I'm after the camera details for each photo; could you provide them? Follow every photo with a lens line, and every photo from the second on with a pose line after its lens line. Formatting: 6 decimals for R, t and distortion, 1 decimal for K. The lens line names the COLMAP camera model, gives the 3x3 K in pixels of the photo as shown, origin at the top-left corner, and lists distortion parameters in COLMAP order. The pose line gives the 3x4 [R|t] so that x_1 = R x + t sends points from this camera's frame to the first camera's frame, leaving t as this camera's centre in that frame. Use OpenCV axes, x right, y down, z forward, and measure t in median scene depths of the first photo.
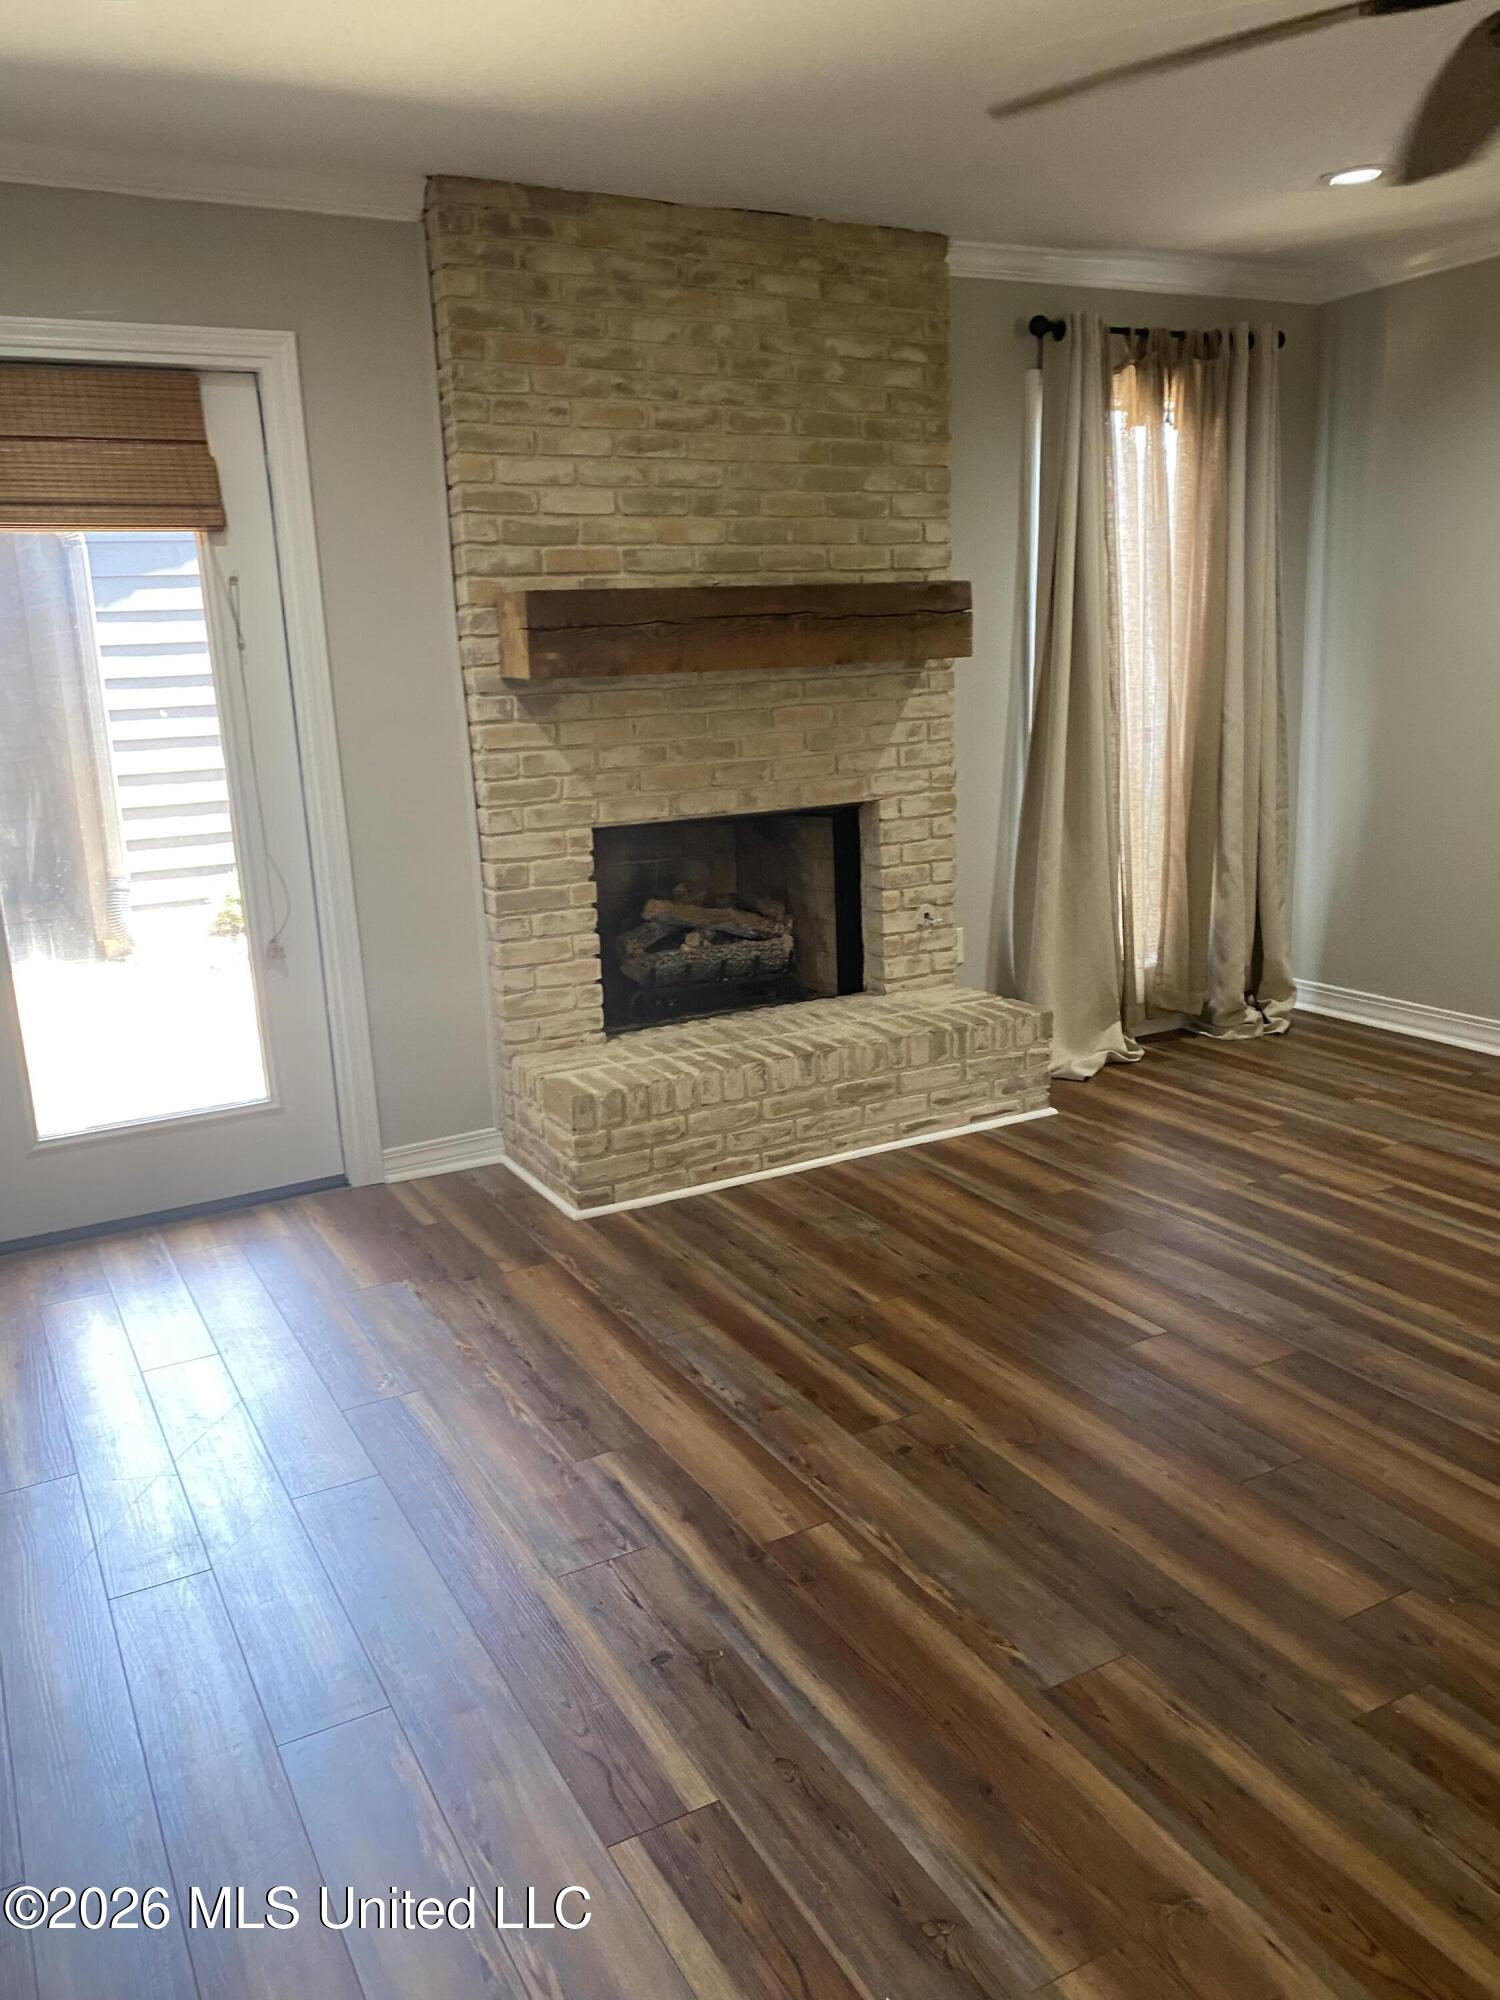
lens RADIAL K [[1520.3, 0, 748.1], [0, 1520.3, 1051.1], [0, 0, 1]] dist [0.045775, -0.041140]
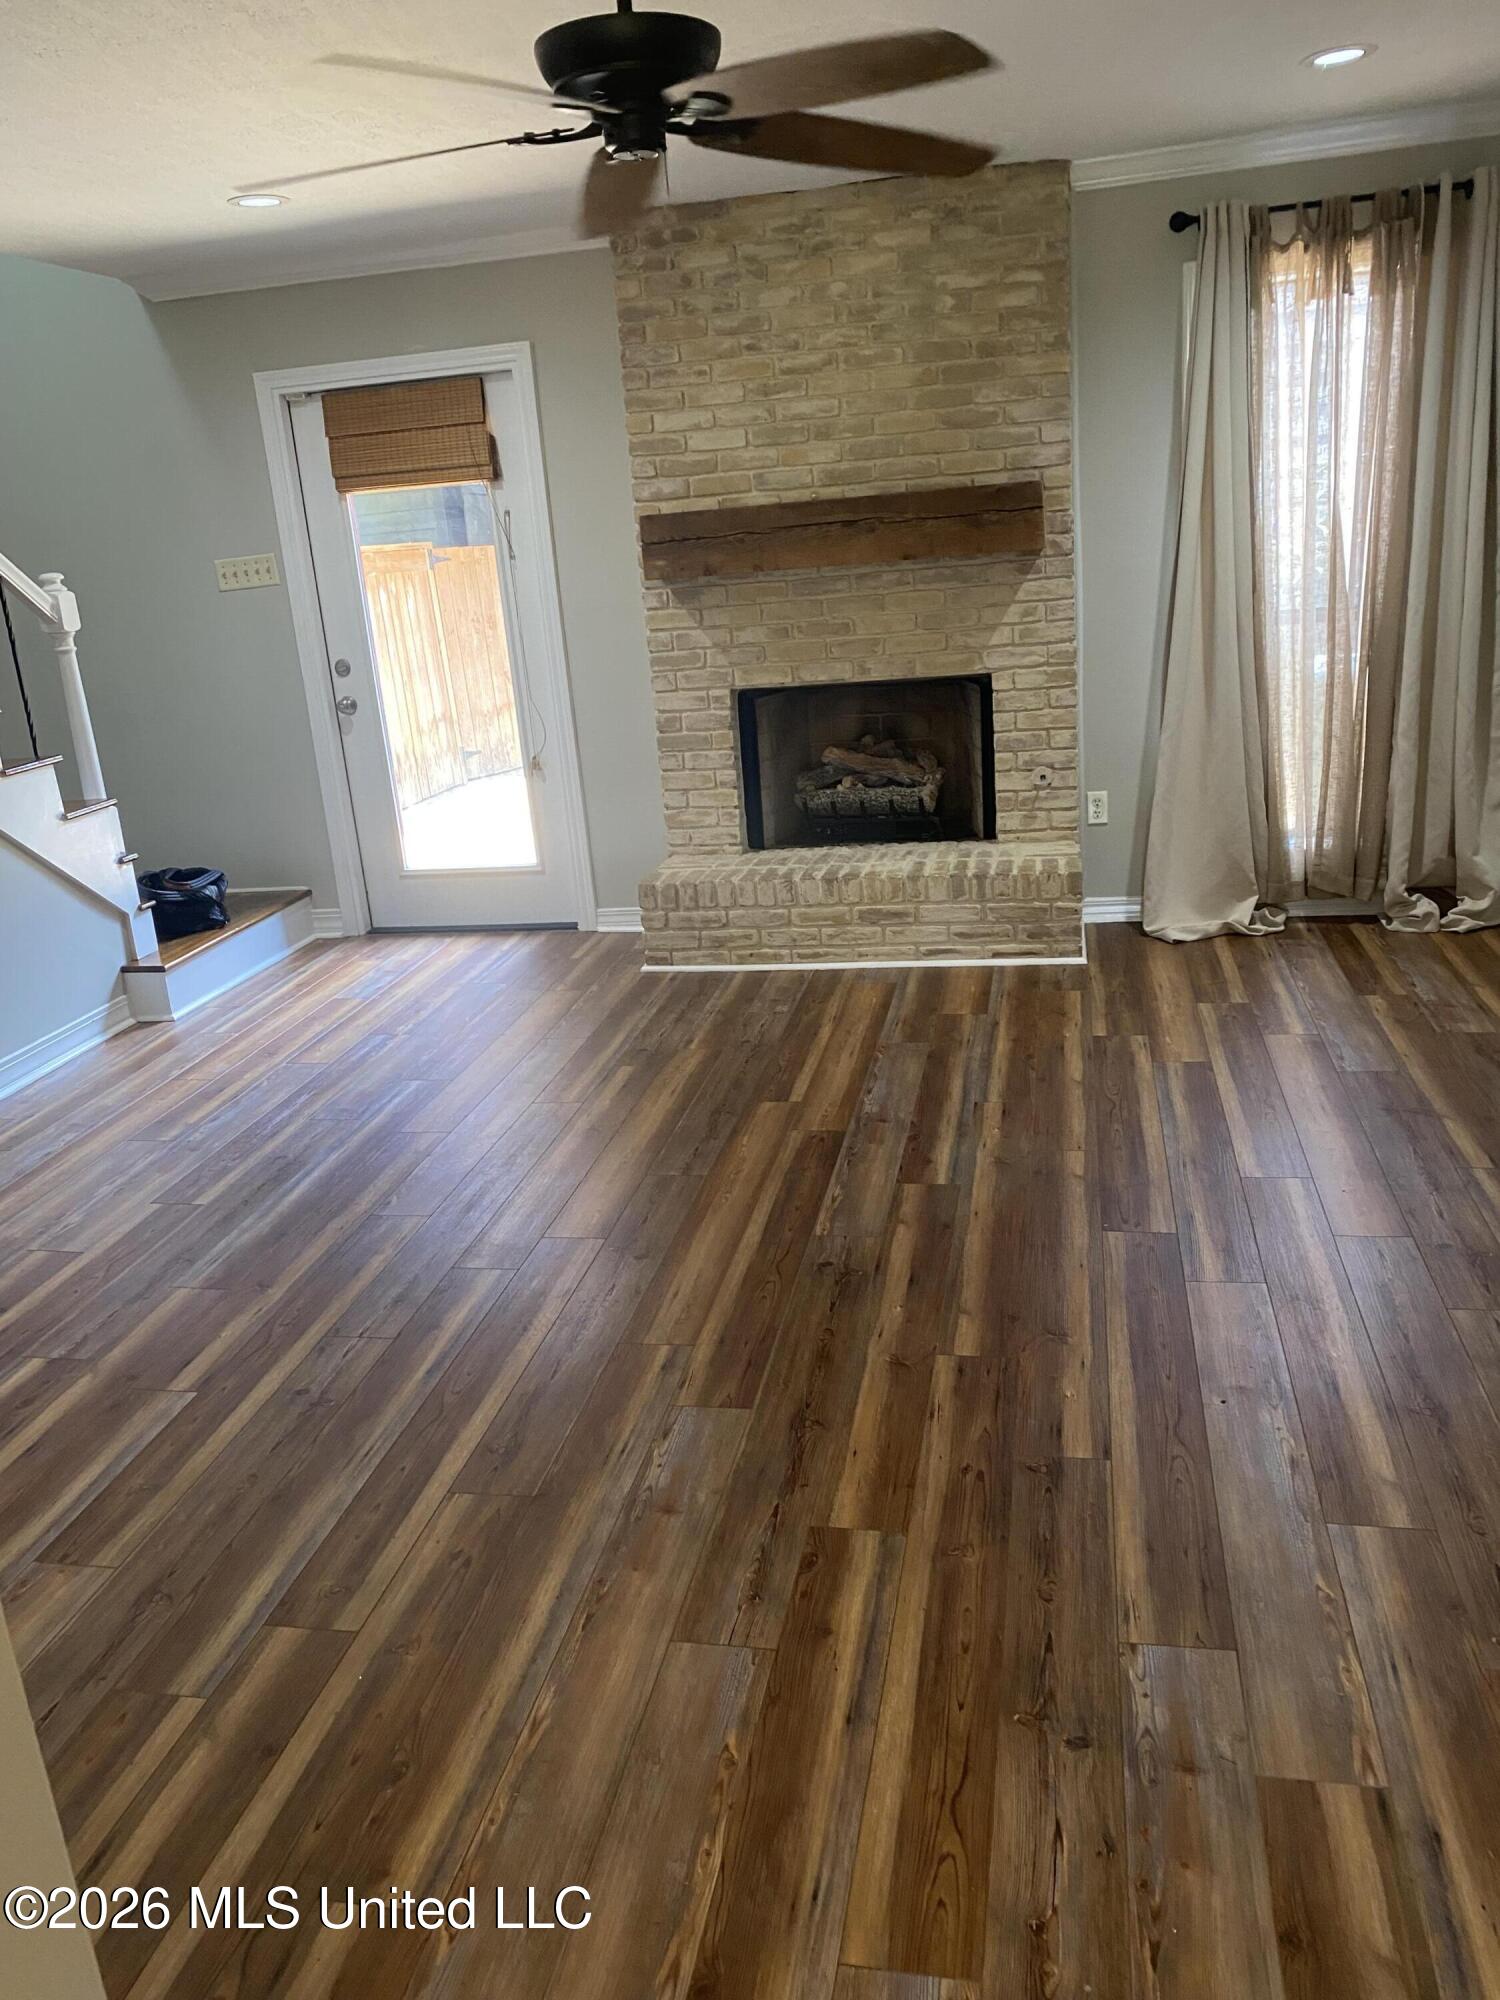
lens RADIAL K [[1520.3, 0, 724.1], [0, 1520.3, 1039.4], [0, 0, 1]] dist [0.045775, -0.041140]
pose [[0.768323, 0.185790, -0.612504, 0.762060], [-0.117858, 0.981648, 0.149922, -0.045201], [0.629118, -0.043000, 0.776120, -0.048191]]
